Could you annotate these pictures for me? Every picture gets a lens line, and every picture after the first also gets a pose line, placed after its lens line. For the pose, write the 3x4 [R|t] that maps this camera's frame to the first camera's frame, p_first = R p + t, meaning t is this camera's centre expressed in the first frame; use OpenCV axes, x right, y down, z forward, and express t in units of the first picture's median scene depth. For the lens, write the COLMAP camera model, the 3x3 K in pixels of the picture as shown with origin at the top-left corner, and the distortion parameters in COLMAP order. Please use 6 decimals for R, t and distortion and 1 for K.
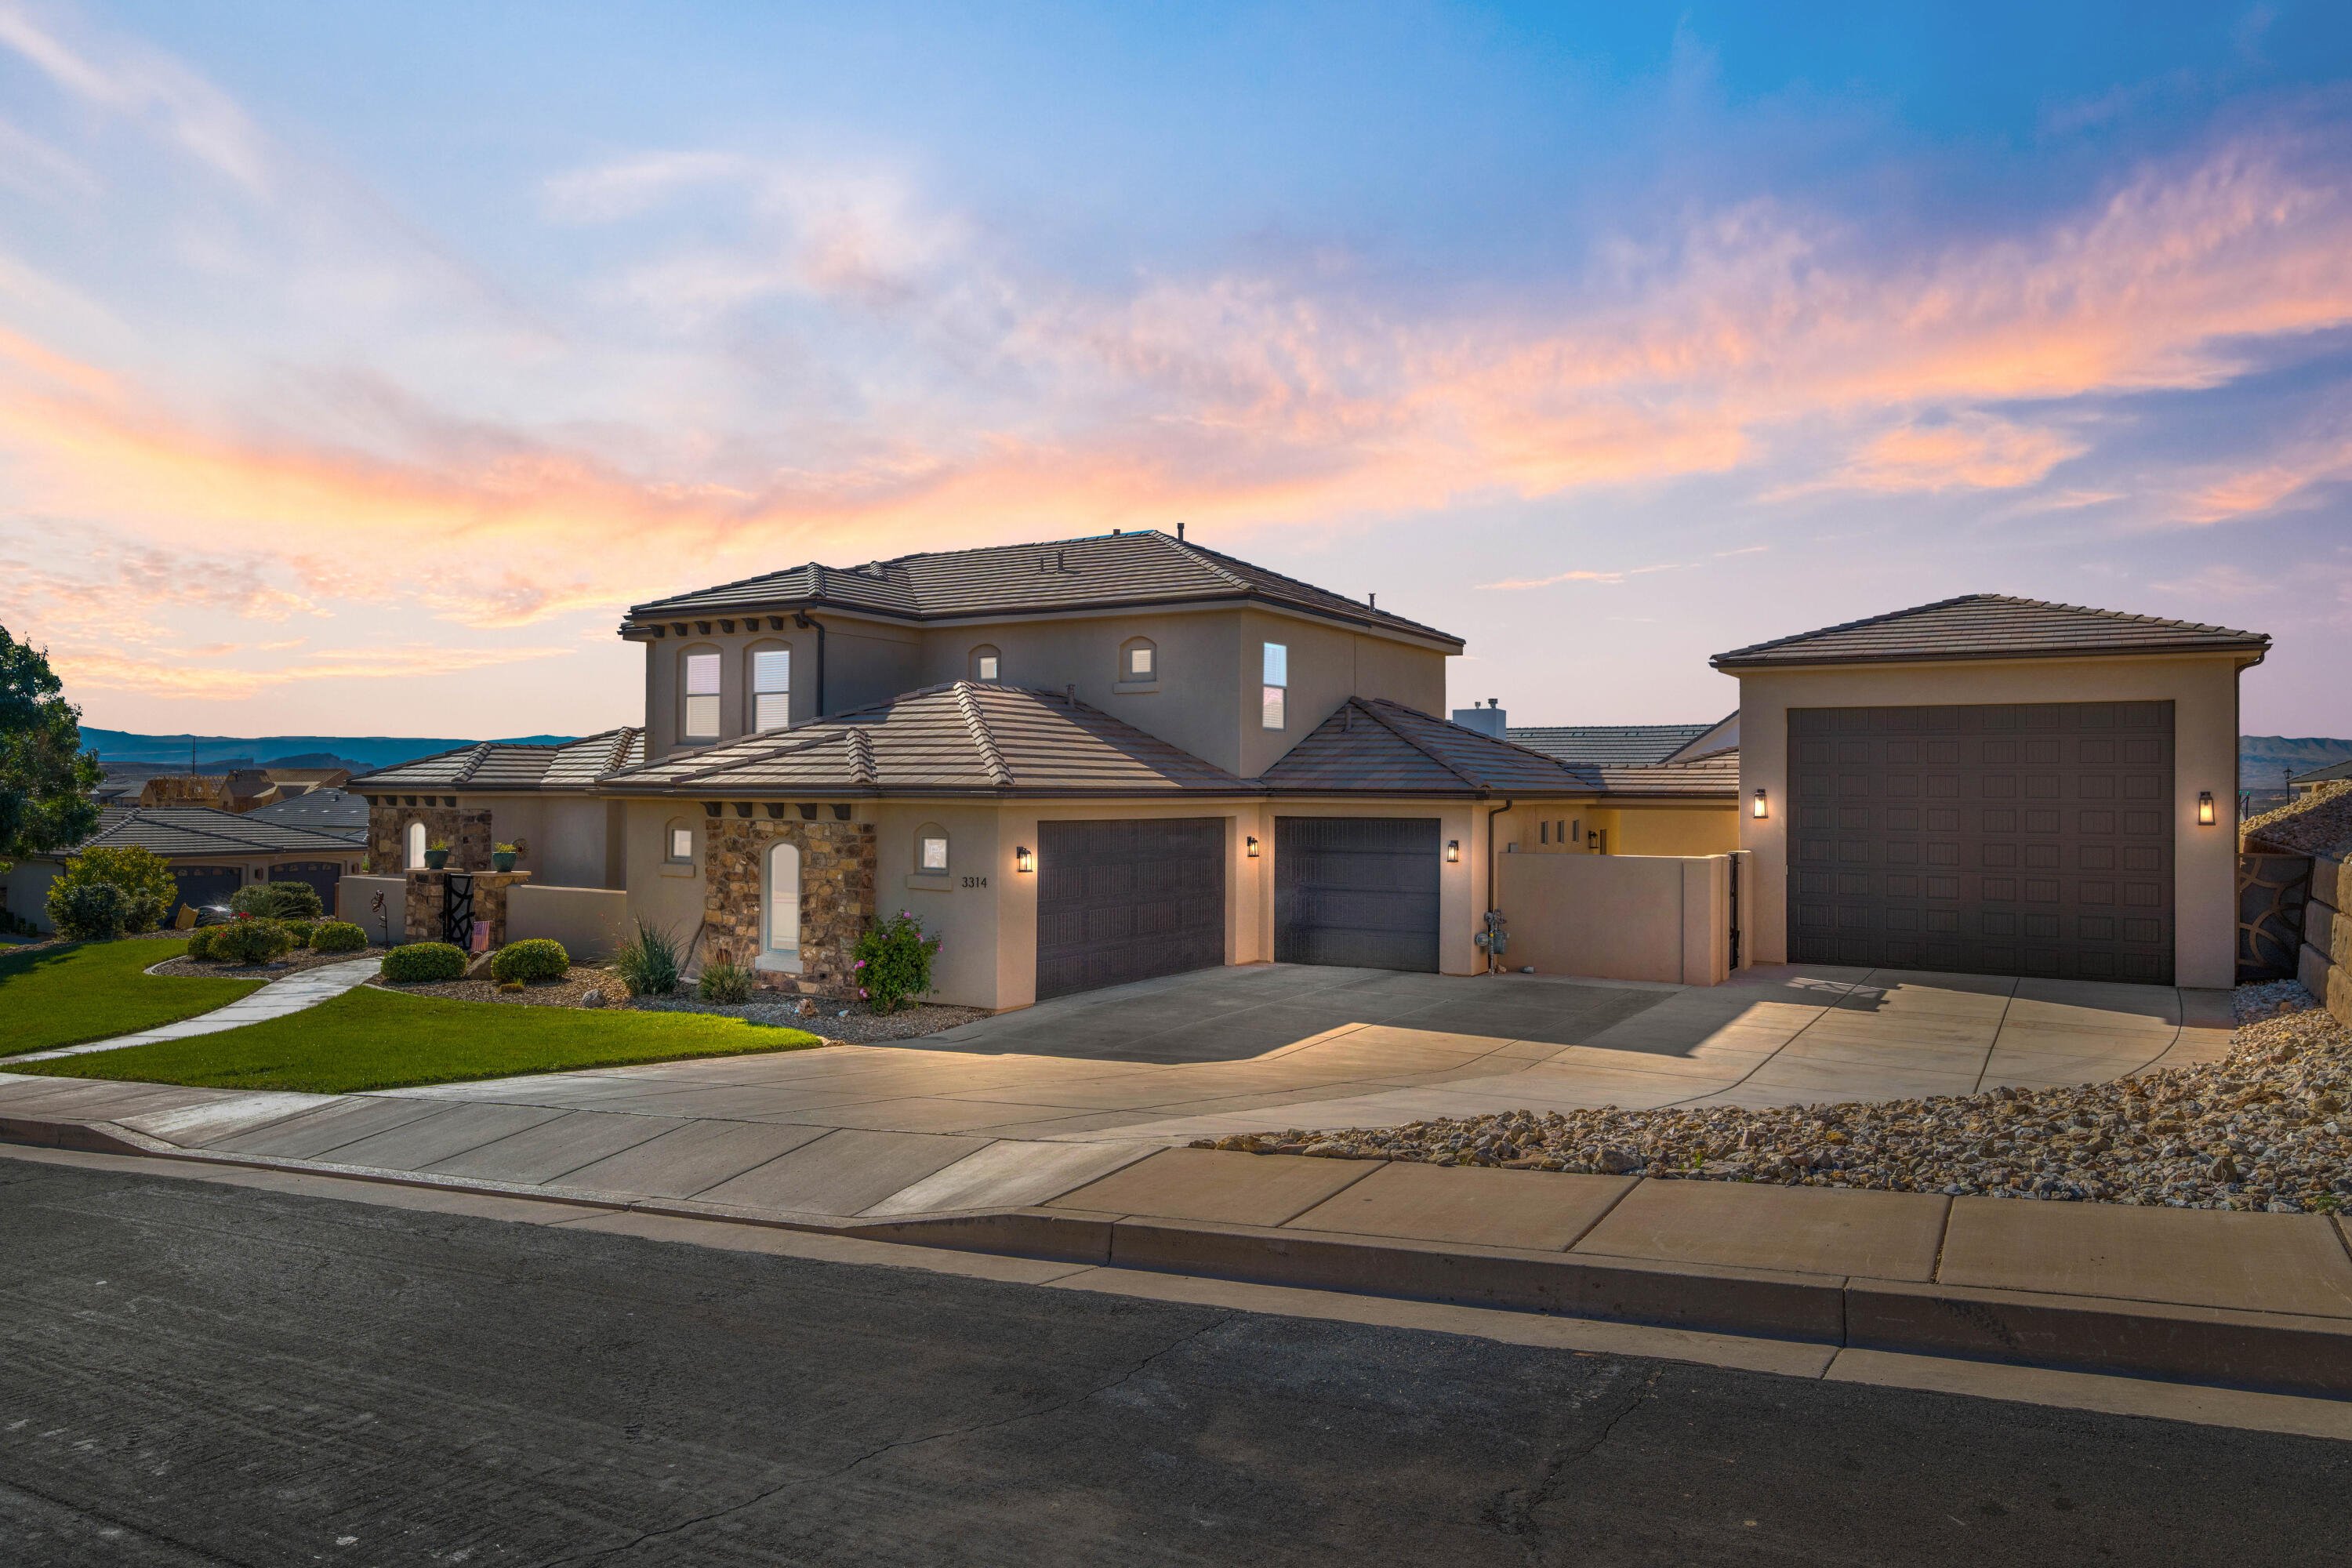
lens RADIAL K [[1575.4, 0, 1173.0], [0, 1575.4, 785.1], [0, 0, 1]] dist [0.000321, 0.000632]
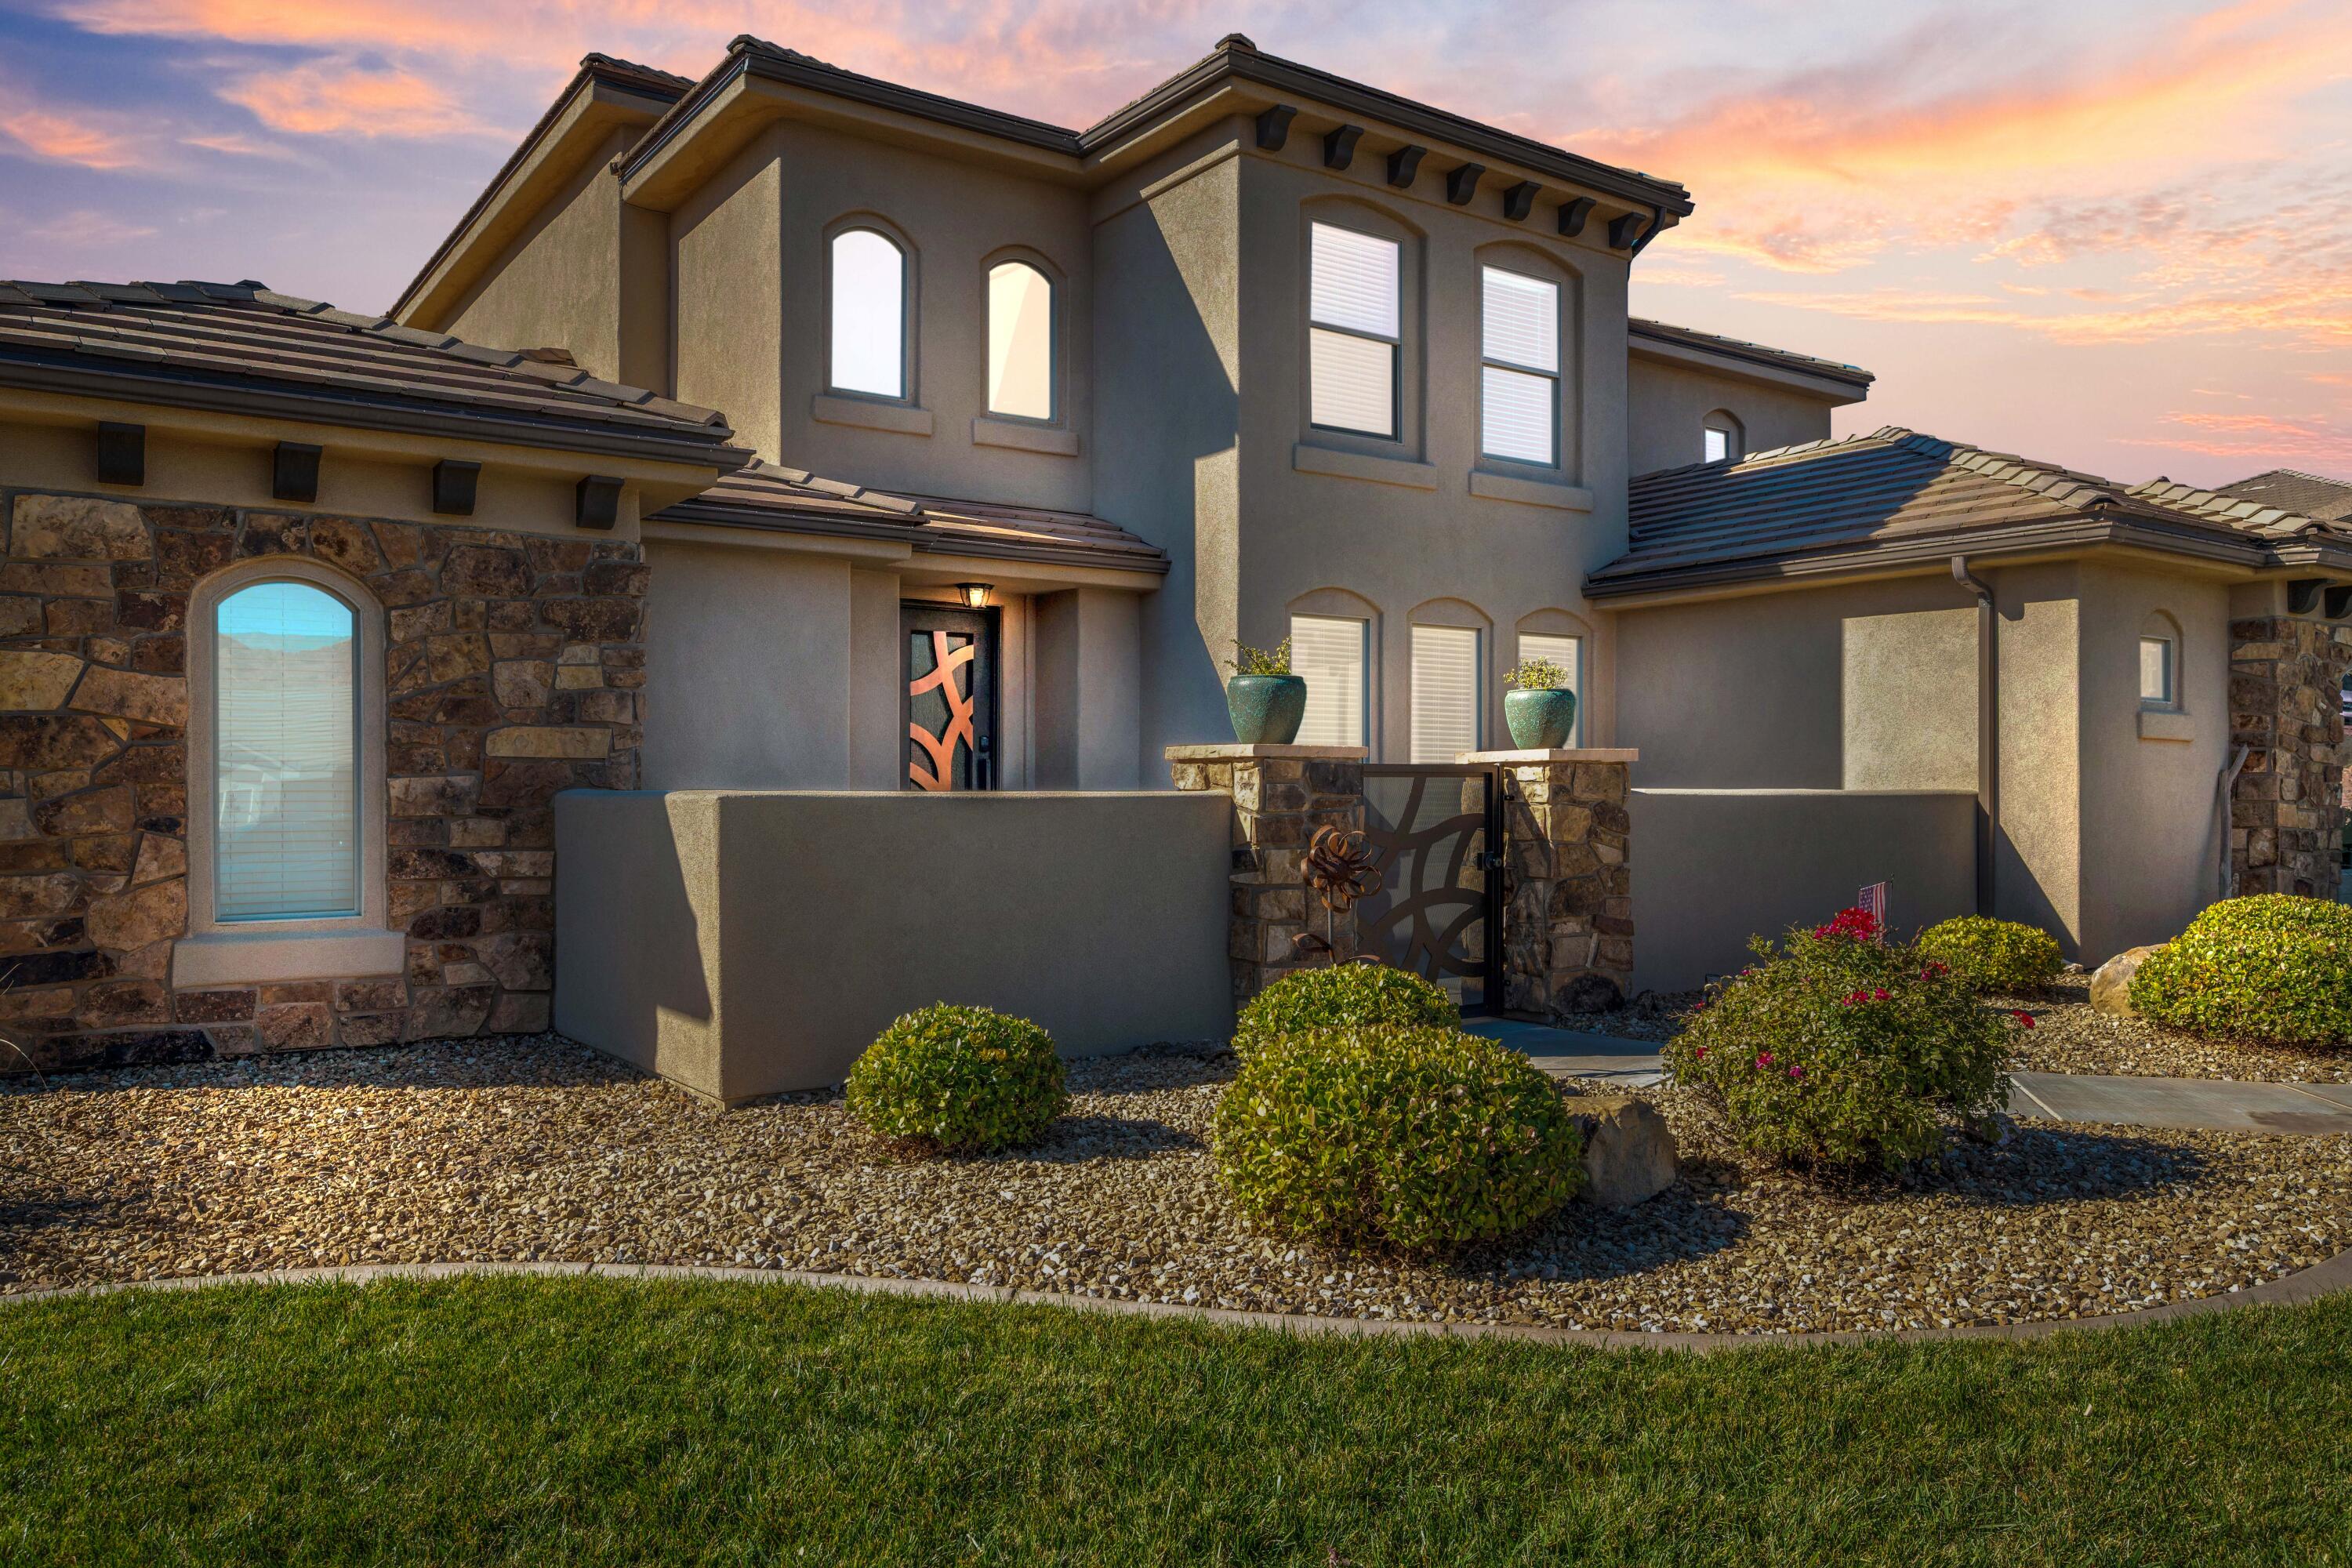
lens RADIAL K [[1646.9, 0, 1168.9], [0, 1646.9, 784.2], [0, 0, 1]] dist [0.008968, 0.000382]
pose [[0.410970, -0.004615, 0.911637, -0.903028], [-0.001676, 0.999982, 0.005818, 0.072044], [-0.911647, -0.003919, 0.410955, 1.117585]]
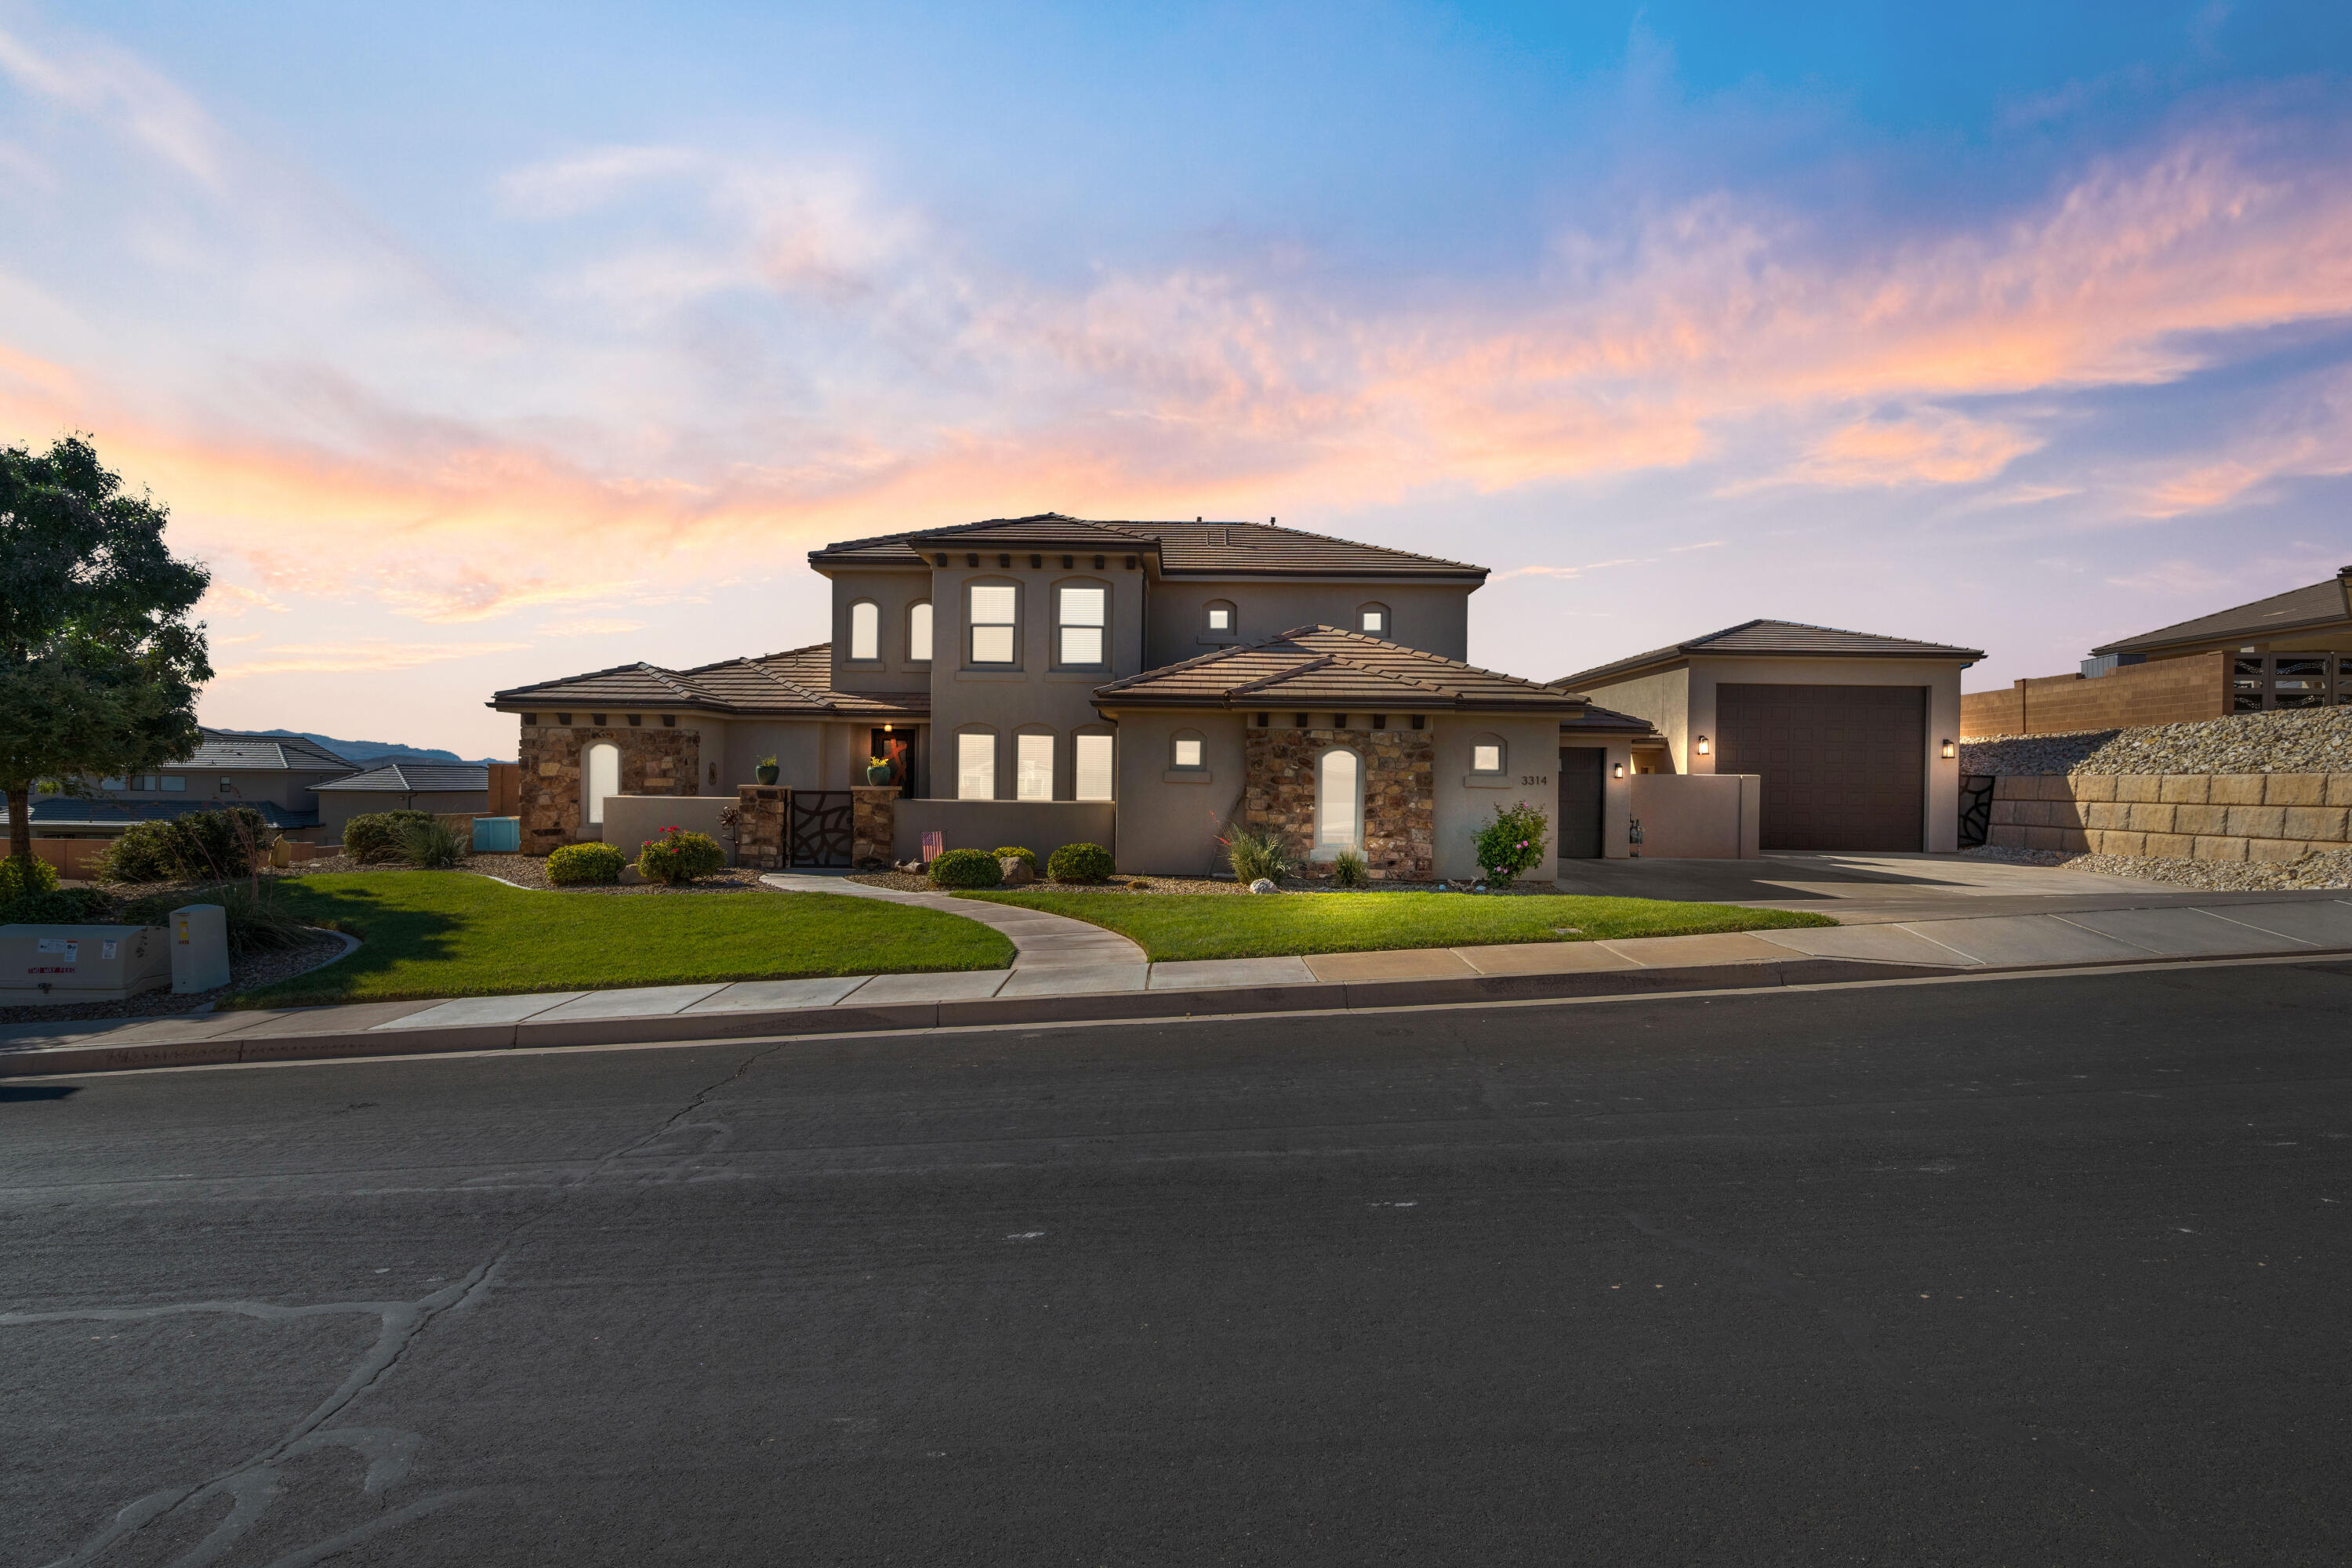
lens RADIAL K [[1220.6, 0, 1181.0], [0, 1220.6, 785.0], [0, 0, 1]] dist [-0.003836, 0.000187]
pose [[0.857823, 0.005148, 0.513919, -0.785582], [-0.009967, 0.999928, 0.006622, 0.056602], [-0.513848, -0.010803, 0.857813, 0.292945]]
